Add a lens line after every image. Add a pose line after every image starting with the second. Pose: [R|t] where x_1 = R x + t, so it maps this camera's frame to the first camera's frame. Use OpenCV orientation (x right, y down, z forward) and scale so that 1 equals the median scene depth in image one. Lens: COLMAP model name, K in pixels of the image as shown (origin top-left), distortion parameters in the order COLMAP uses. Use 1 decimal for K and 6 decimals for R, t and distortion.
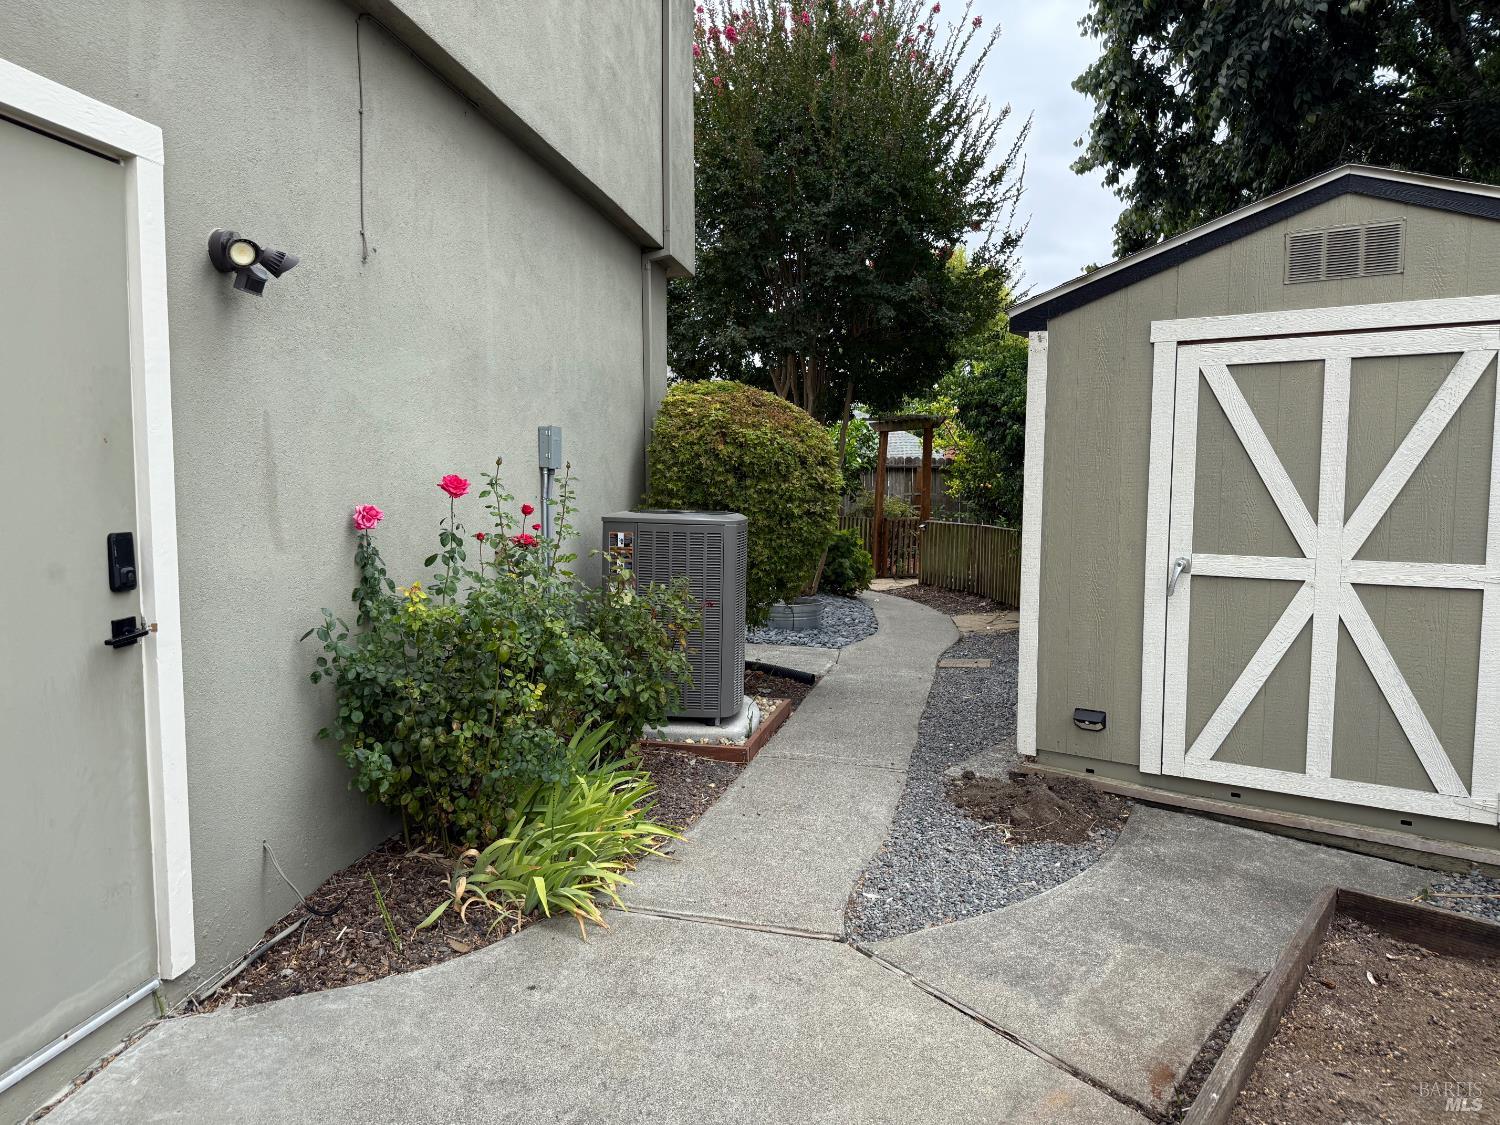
lens RADIAL K [[1049.0, 0, 750.0], [0, 1049.0, 562.5], [0, 0, 1]] dist [0.073095, -0.093009]
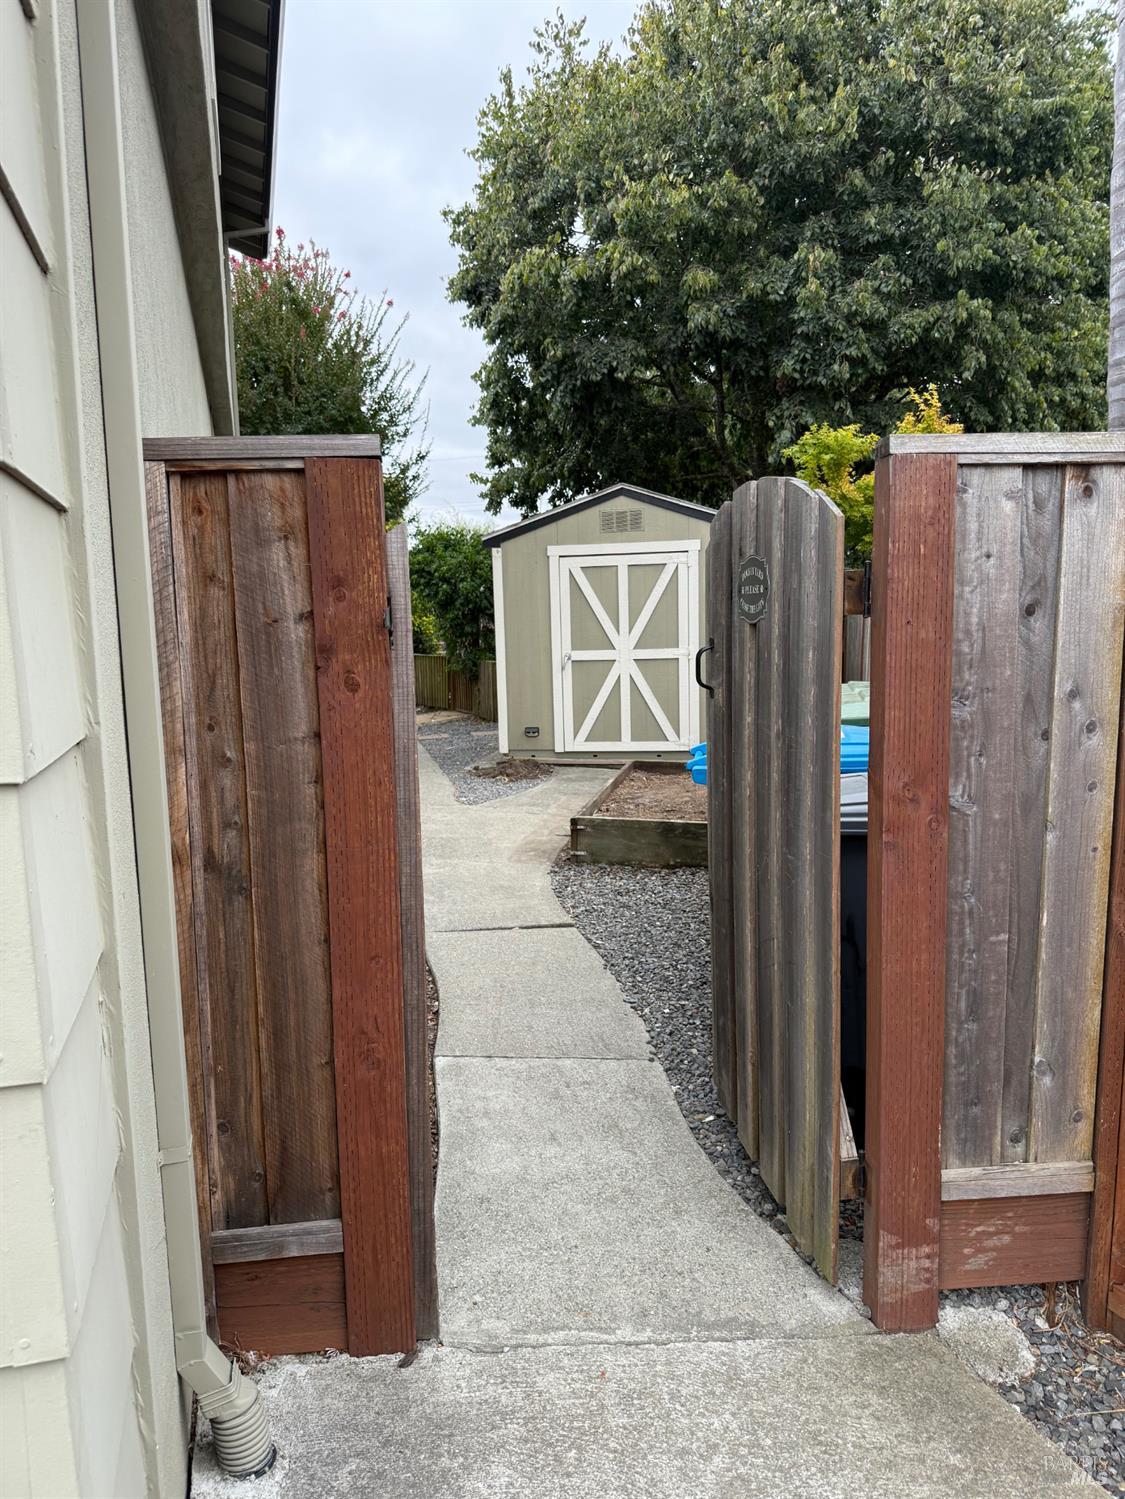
lens RADIAL K [[1048.3, 0, 567.7], [0, 1048.3, 743.4], [0, 0, 1]] dist [0.073095, -0.093009]
pose [[0.902004, -0.078012, 0.424622, -0.368632], [0.062327, 0.996766, 0.050729, 0.049270], [-0.427206, -0.019293, 0.903949, -0.677827]]
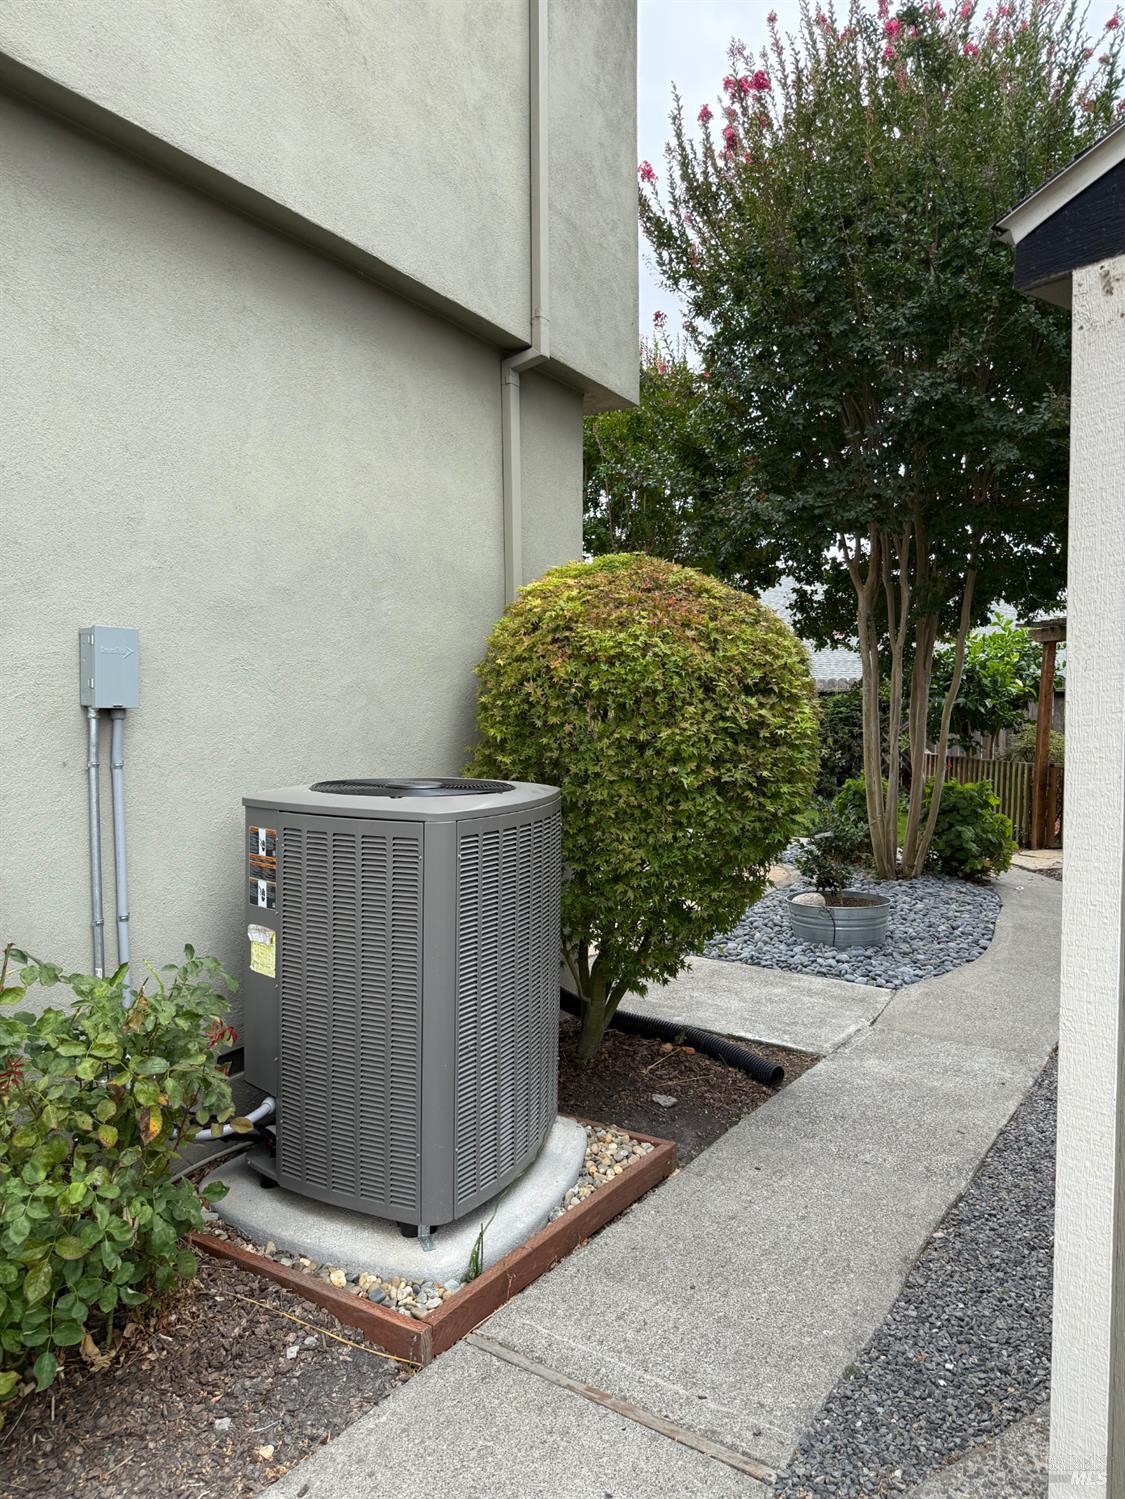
lens RADIAL K [[1048.3, 0, 567.7], [0, 1048.3, 743.4], [0, 0, 1]] dist [0.073095, -0.093009]
pose [[0.933771, 0.003998, -0.357848, 0.175618], [-0.020028, 0.998954, -0.041101, -0.044593], [0.357309, 0.045546, 0.932875, 0.482485]]
